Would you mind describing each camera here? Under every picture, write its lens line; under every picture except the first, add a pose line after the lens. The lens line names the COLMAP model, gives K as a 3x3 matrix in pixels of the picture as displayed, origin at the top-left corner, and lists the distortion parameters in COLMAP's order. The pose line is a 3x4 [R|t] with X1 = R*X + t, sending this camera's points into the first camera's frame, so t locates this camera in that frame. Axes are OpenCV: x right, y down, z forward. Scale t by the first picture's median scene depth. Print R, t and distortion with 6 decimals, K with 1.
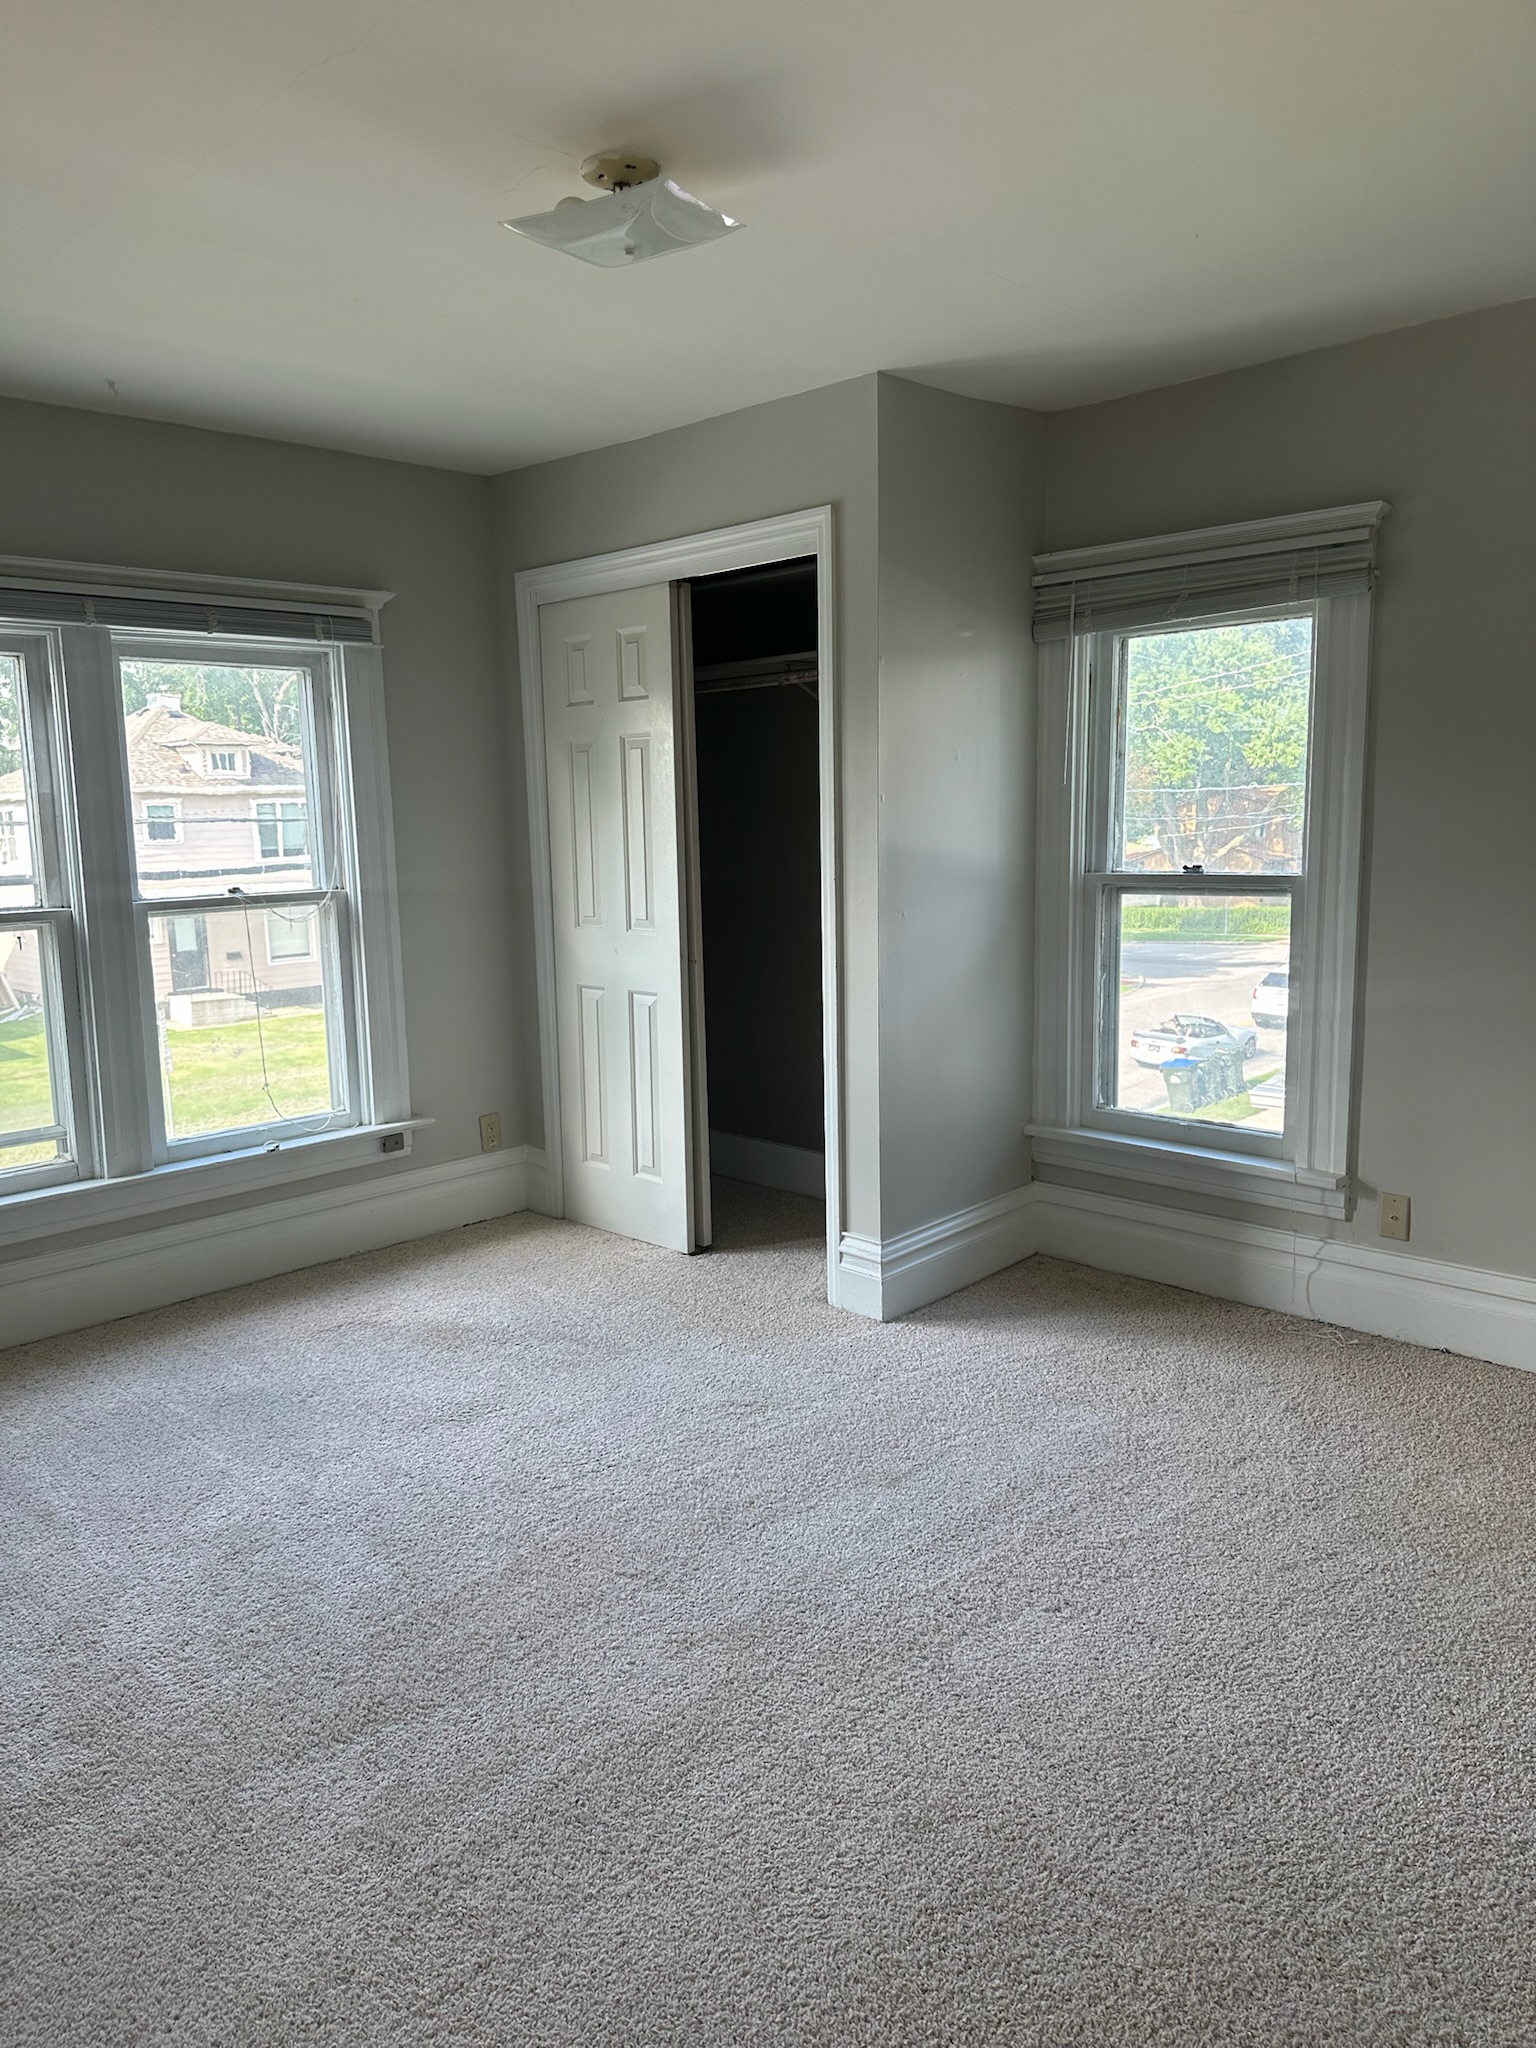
lens RADIAL K [[1462.0, 0, 768.0], [0, 1462.0, 1024.0], [0, 0, 1]] dist [0.084757, -0.102983]
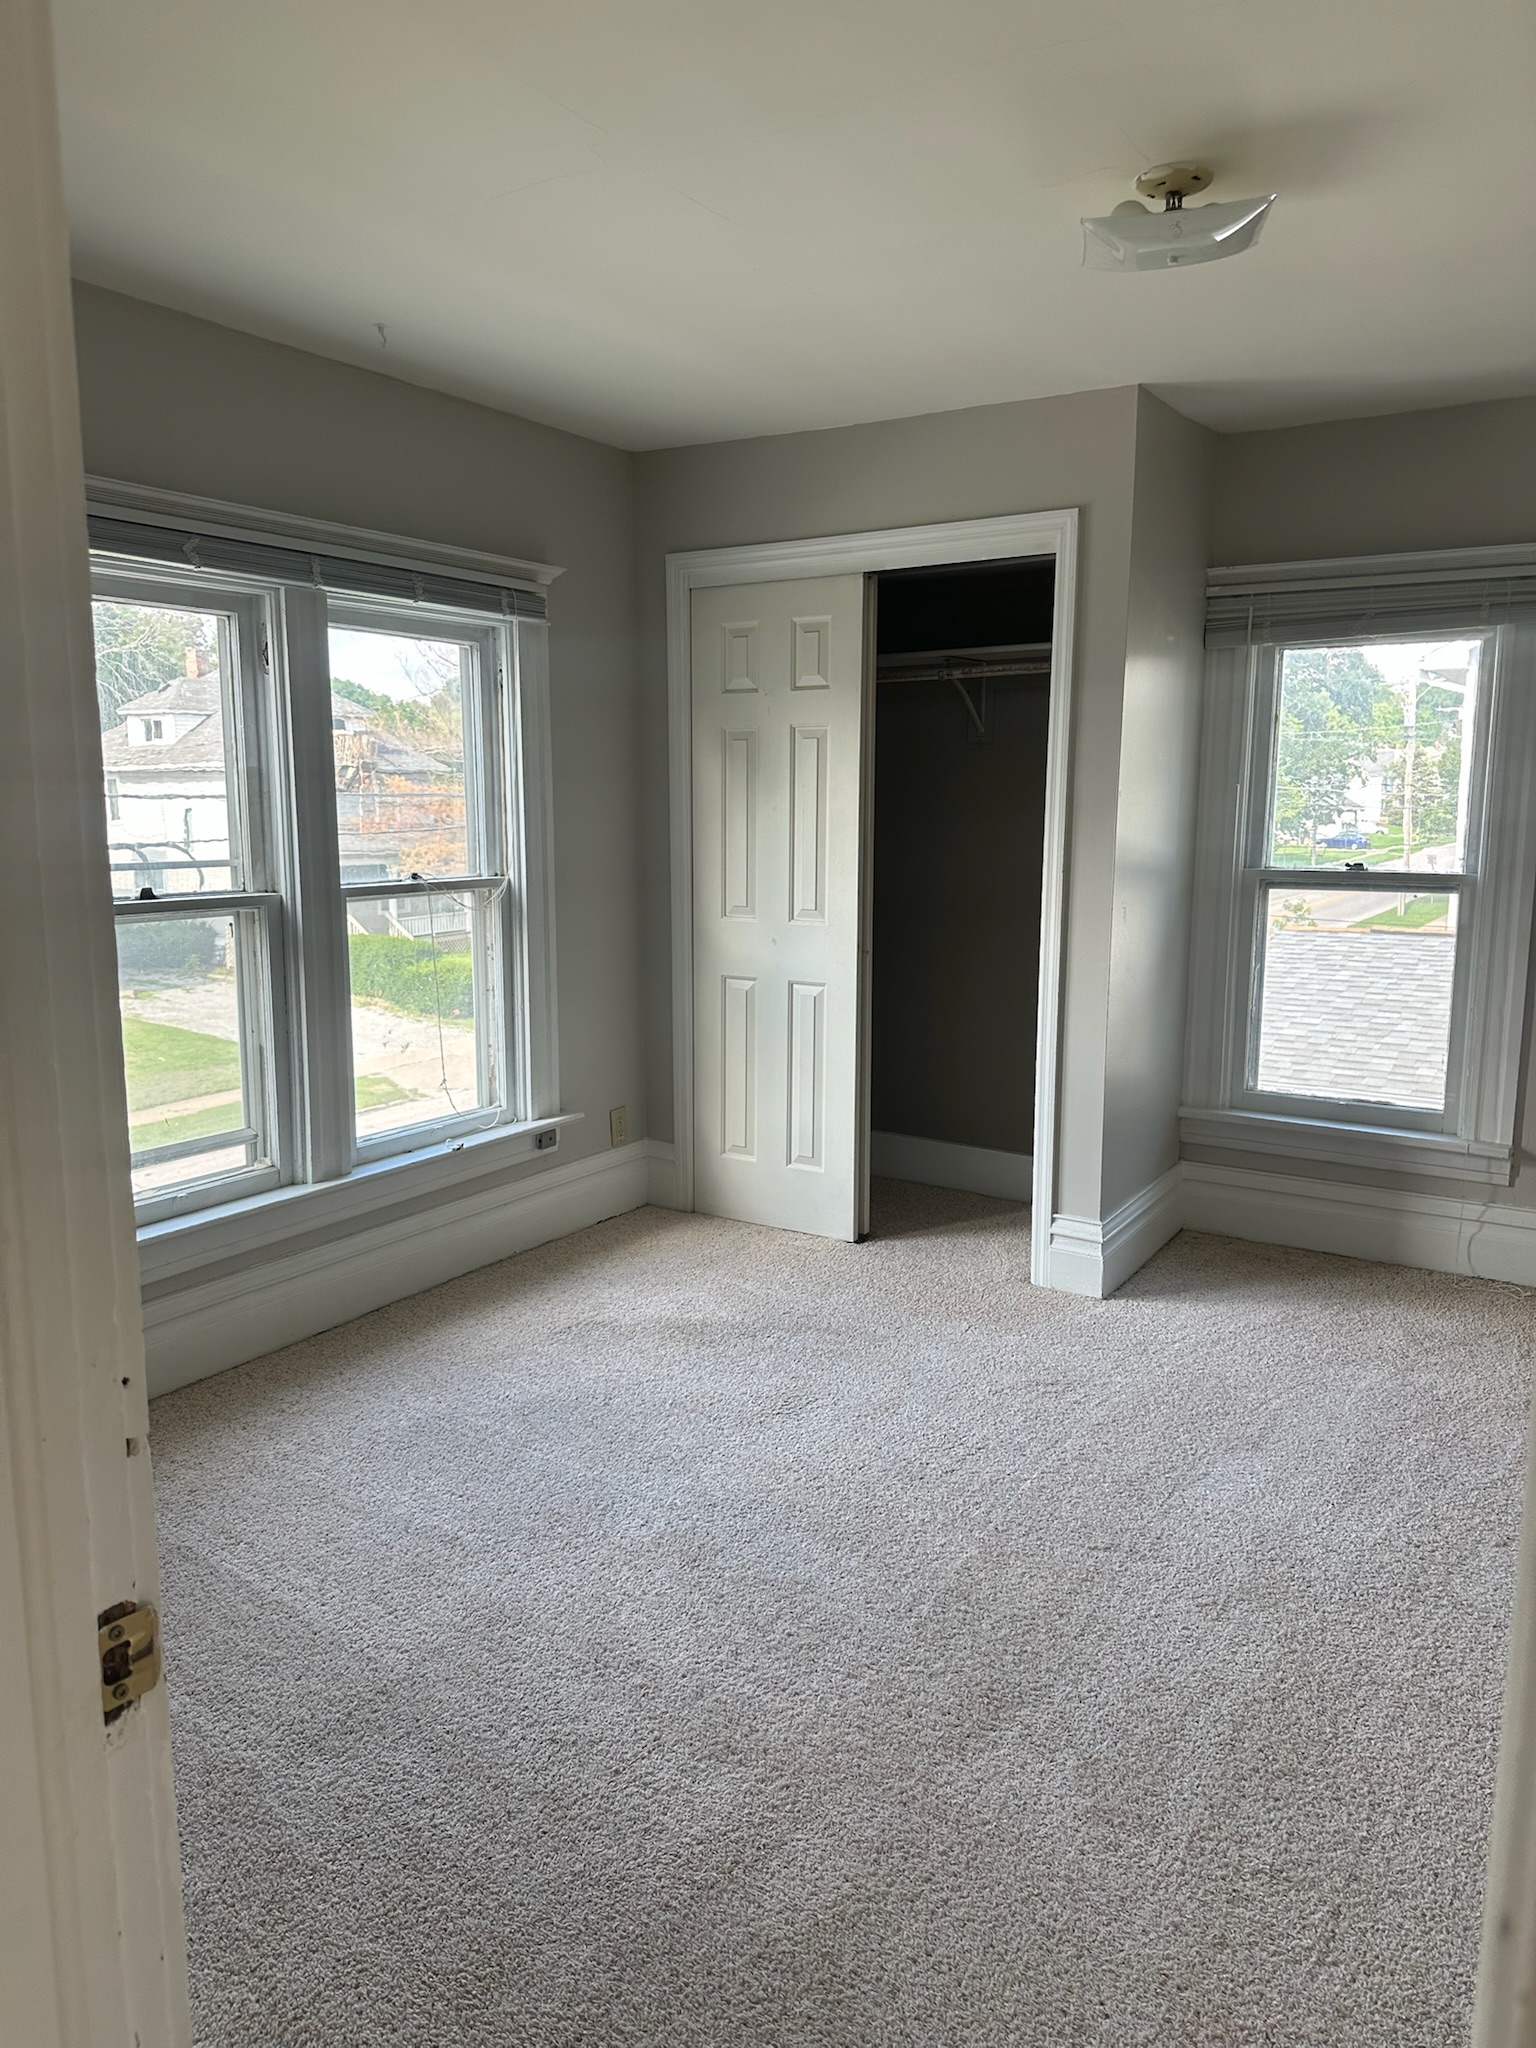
lens RADIAL K [[1446.9, 0, 751.2], [0, 1446.9, 1035.7], [0, 0, 1]] dist [0.110182, -0.219665]
pose [[0.976692, -0.009809, 0.214422, -0.360059], [0.007283, 0.999894, 0.012568, 0.001765], [-0.214523, -0.010714, 0.976660, 0.042756]]
